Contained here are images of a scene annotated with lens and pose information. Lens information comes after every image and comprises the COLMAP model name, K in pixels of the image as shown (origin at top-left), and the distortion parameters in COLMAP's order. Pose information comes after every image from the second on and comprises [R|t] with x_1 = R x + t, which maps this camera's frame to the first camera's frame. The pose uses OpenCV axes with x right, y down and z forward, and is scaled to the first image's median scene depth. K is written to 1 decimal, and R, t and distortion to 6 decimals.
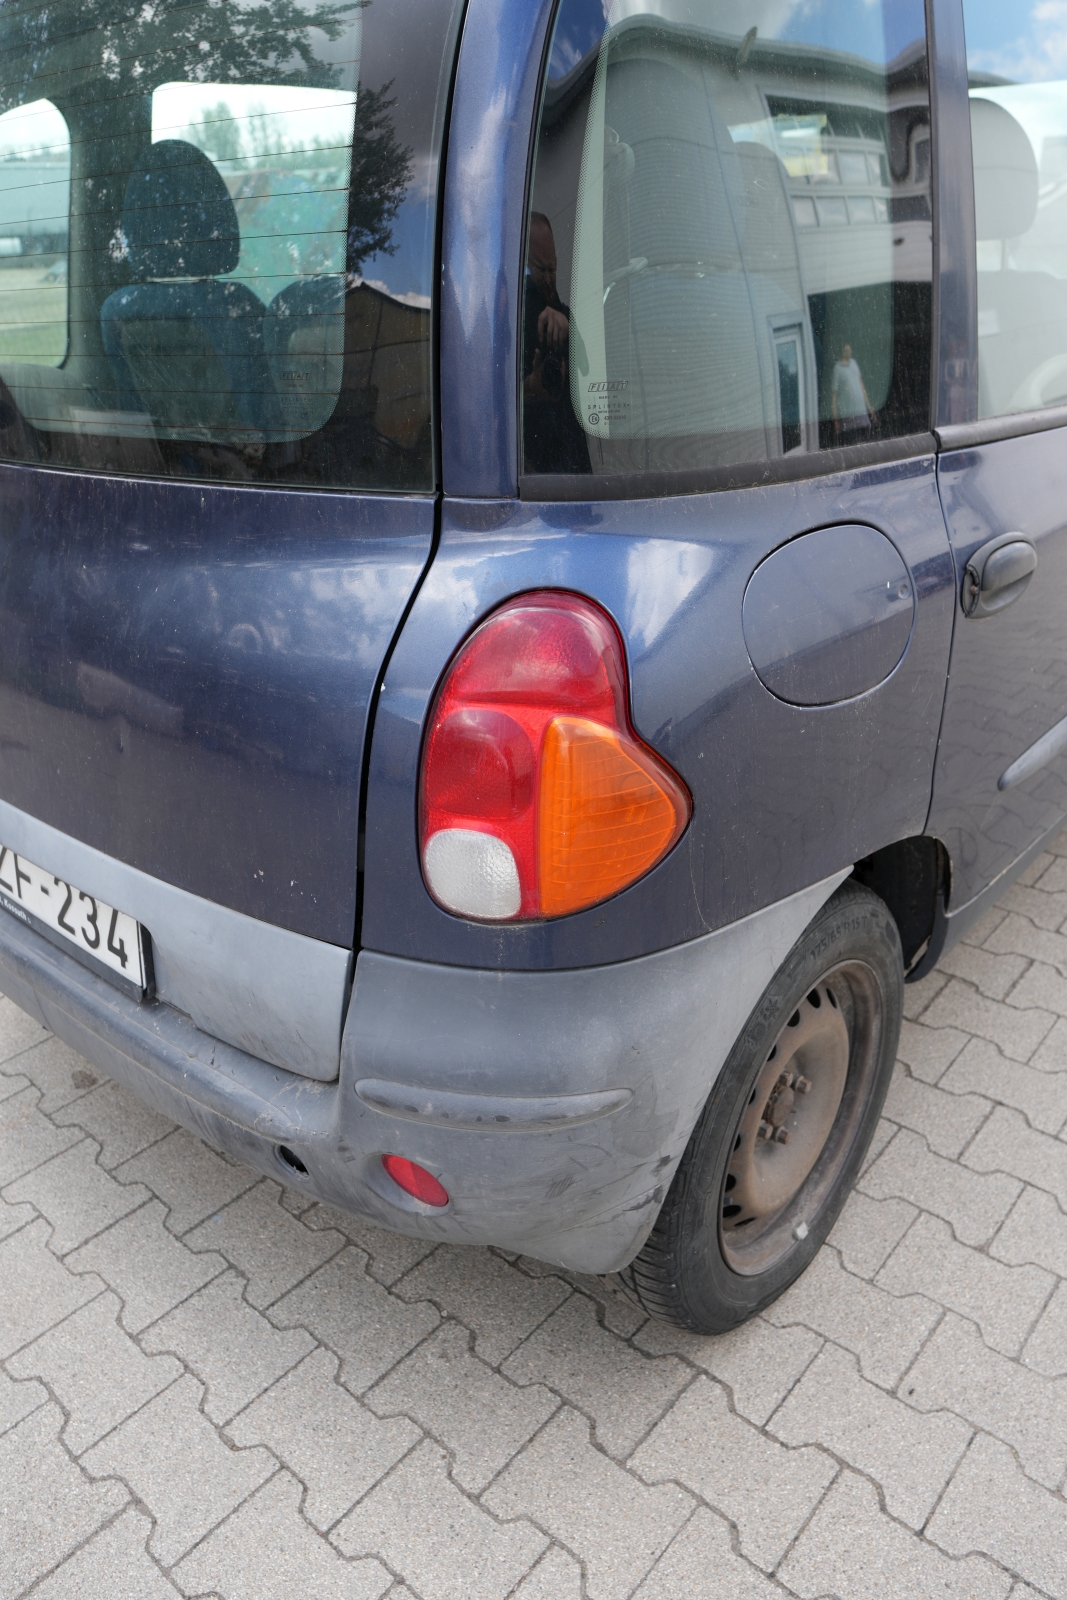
lens RADIAL K [[1139.8, 0, 523.7], [0, 1139.8, 801.9], [0, 0, 1]] dist [-0.107899, 0.067147]
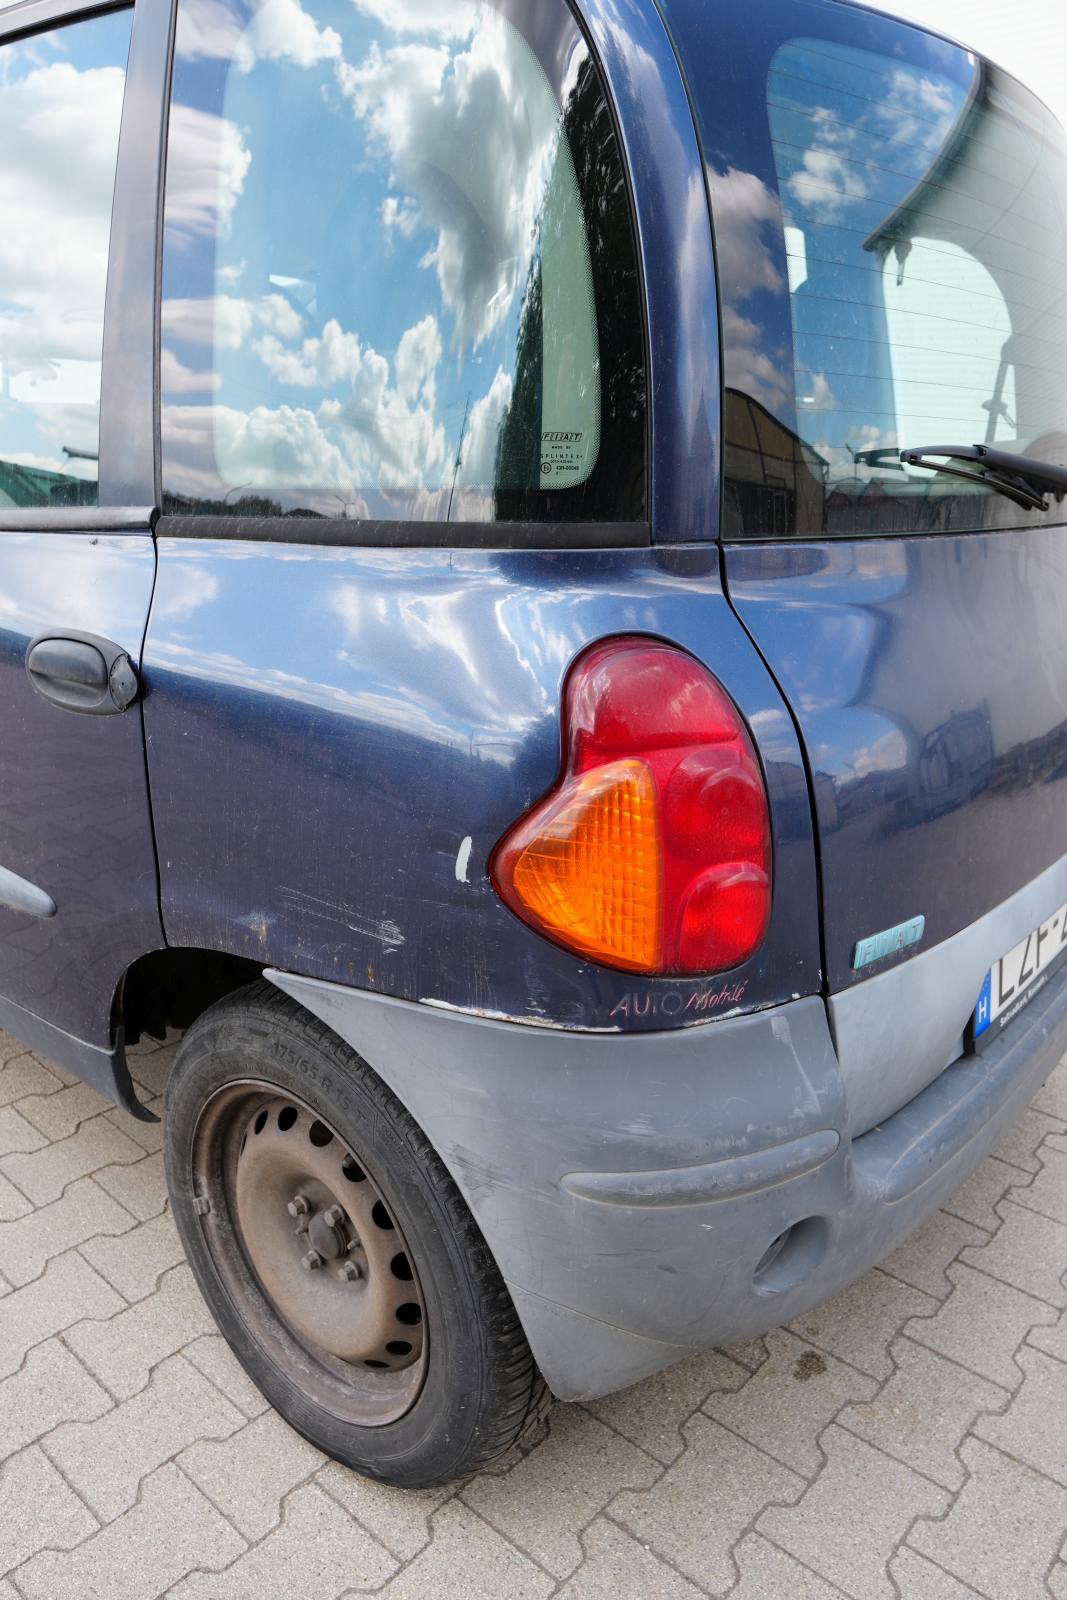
lens RADIAL K [[1139.8, 0, 539.2], [0, 1139.8, 804.8], [0, 0, 1]] dist [-0.107899, 0.067147]
pose [[-0.021350, -0.276033, 0.960911, -1.459969], [0.421247, 0.869167, 0.259037, -0.519146], [-0.906695, 0.410311, 0.097721, 1.347956]]
